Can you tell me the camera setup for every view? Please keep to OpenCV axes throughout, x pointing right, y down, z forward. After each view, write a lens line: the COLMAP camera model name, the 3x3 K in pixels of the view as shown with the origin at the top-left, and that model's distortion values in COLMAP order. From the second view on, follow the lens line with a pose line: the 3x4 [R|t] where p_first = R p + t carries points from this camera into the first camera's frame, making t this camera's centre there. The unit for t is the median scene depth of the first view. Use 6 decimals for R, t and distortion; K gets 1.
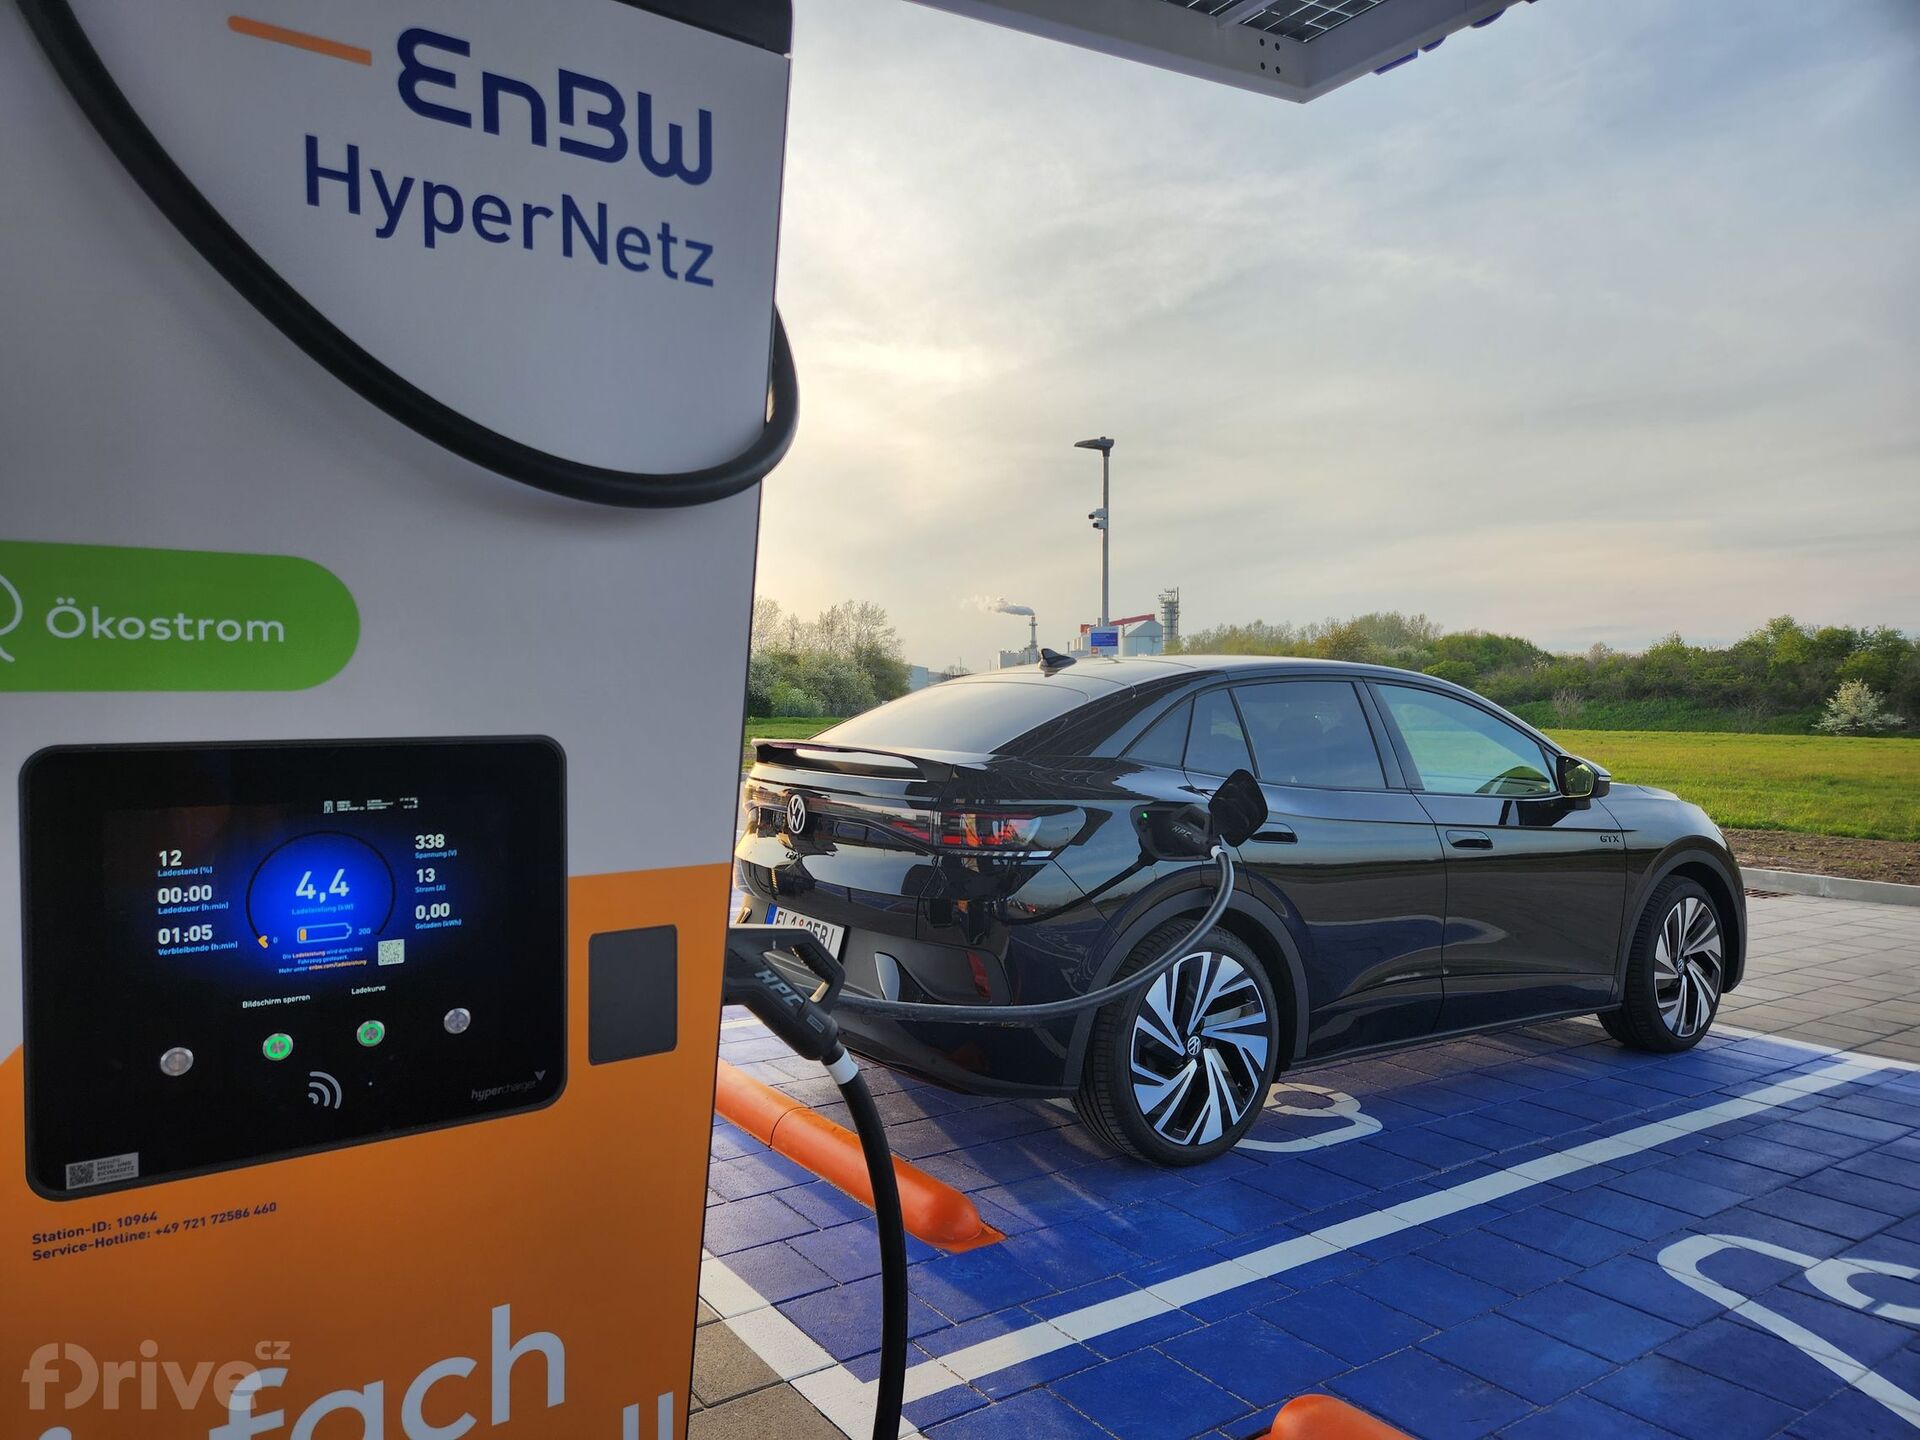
lens RADIAL K [[1300.8, 0, 956.2], [0, 1300.8, 717.9], [0, 0, 1]] dist [0.028045, 0.001220]
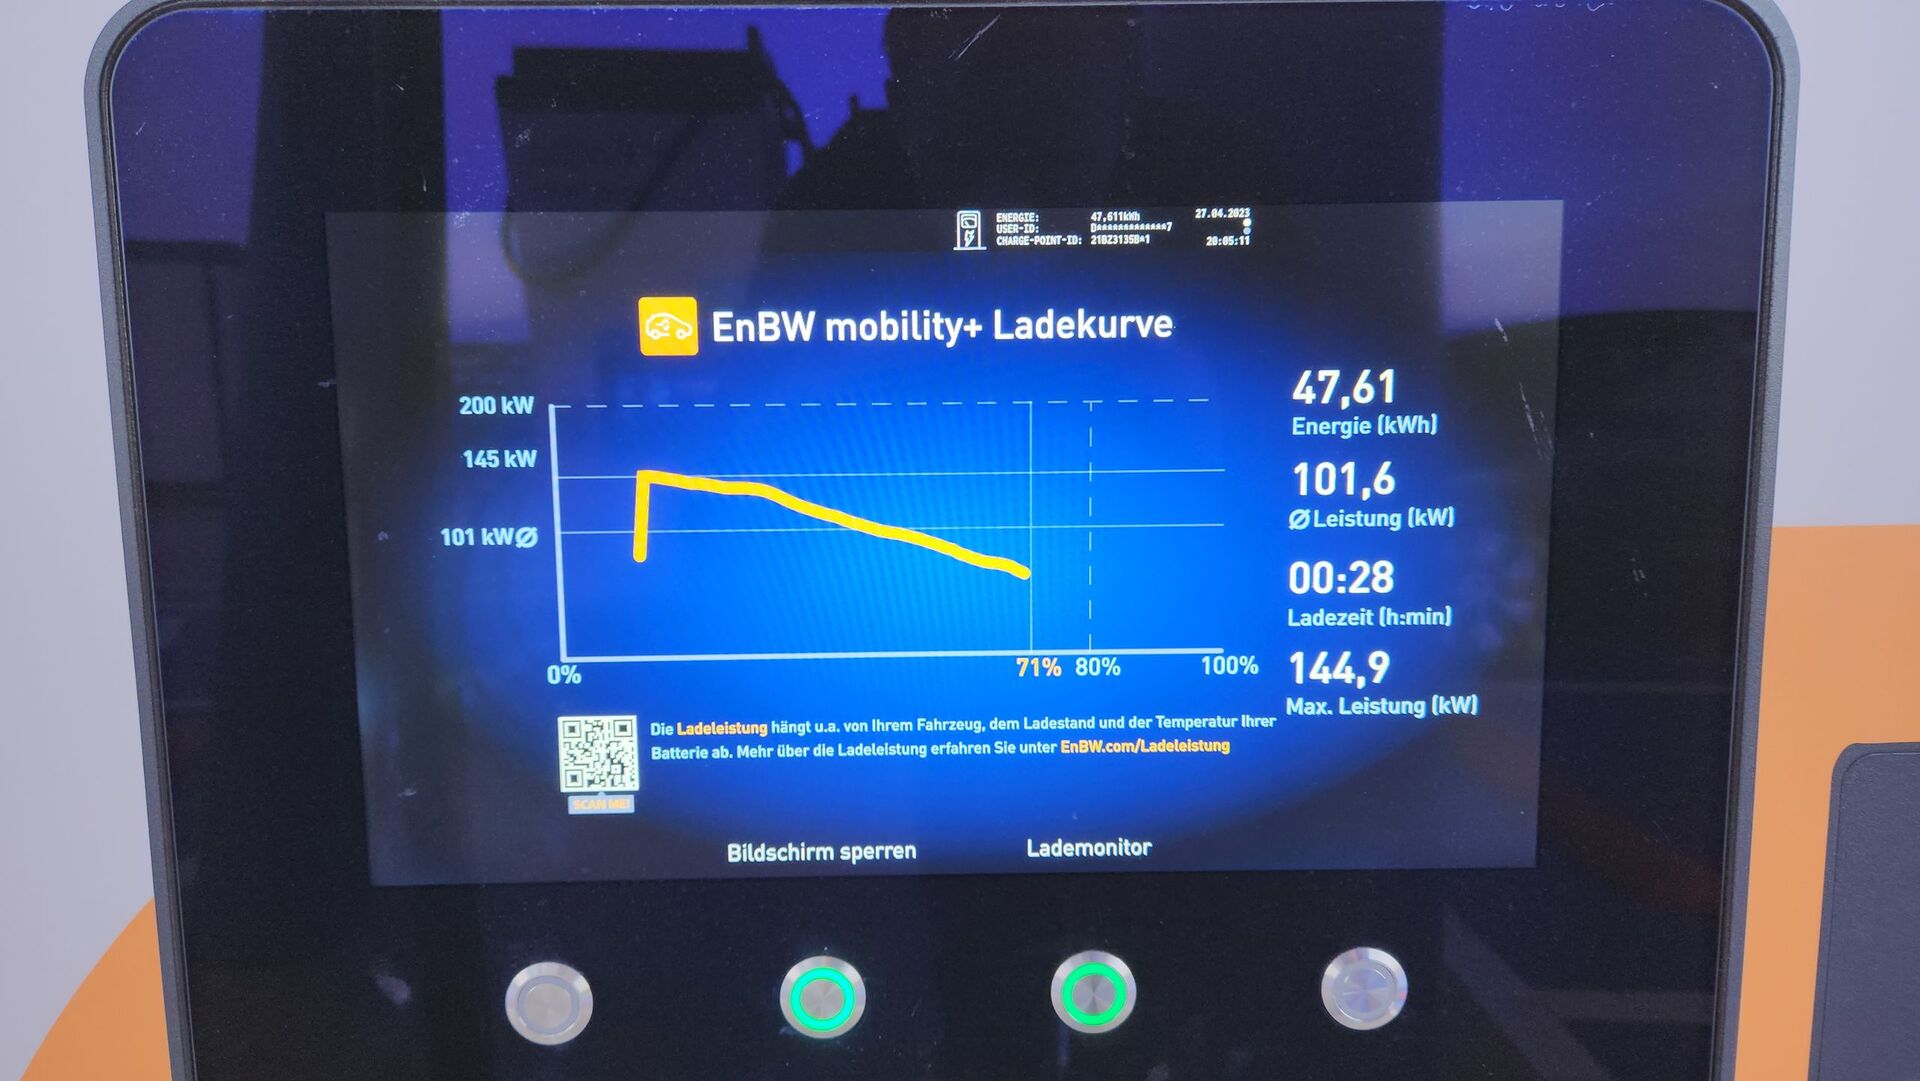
lens RADIAL K [[1380.3, 0, 958.0], [0, 1380.3, 545.1], [0, 0, 1]] dist [-0.001094, -0.011858]
pose [[0.828481, 0.063473, -0.556408, -0.305198], [-0.000825, 0.993693, 0.112128, 0.103293], [0.560016, -0.092437, 0.823309, 0.737917]]
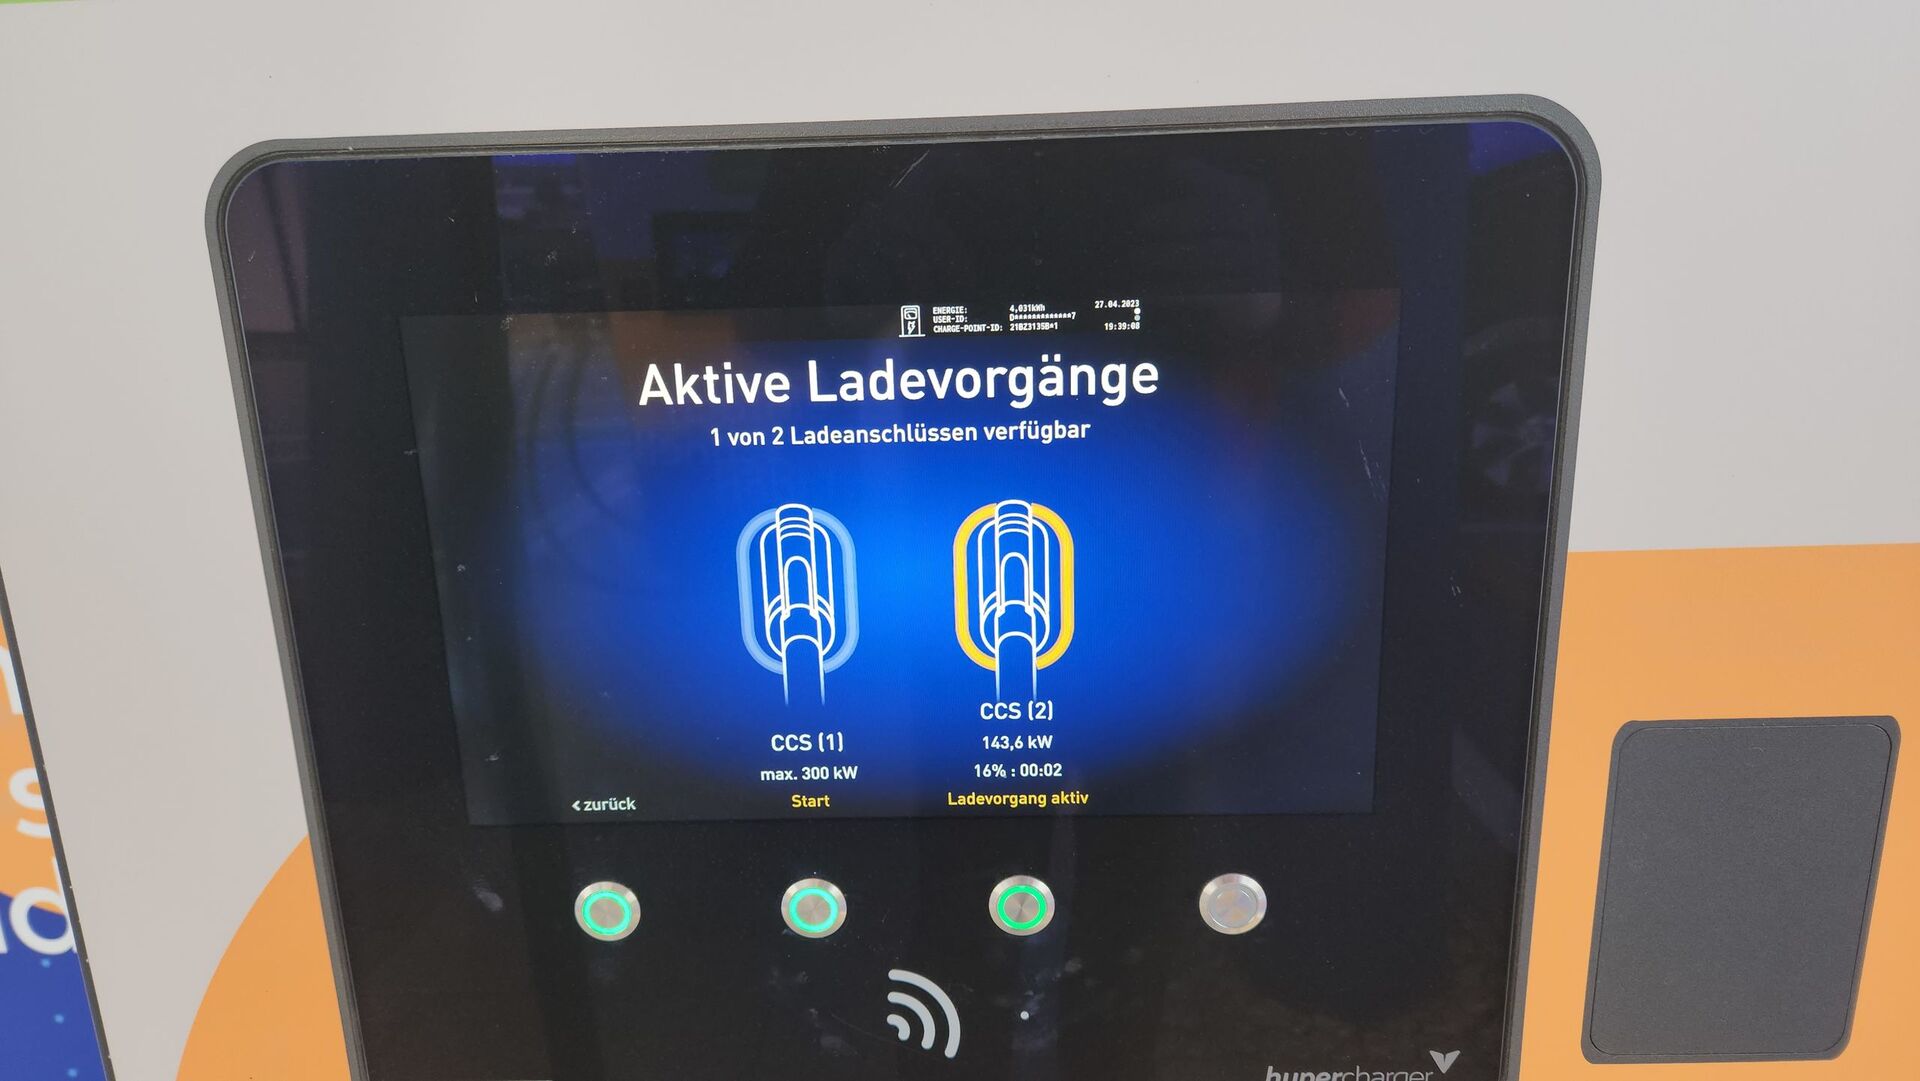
lens RADIAL K [[1380.3, 0, 956.2], [0, 1380.3, 525.4], [0, 0, 1]] dist [-0.001094, -0.011858]
pose [[0.801015, 0.131601, -0.584001, -0.239346], [0.019486, 0.969289, 0.245152, 0.029494], [0.598328, -0.207750, 0.773850, 0.700736]]
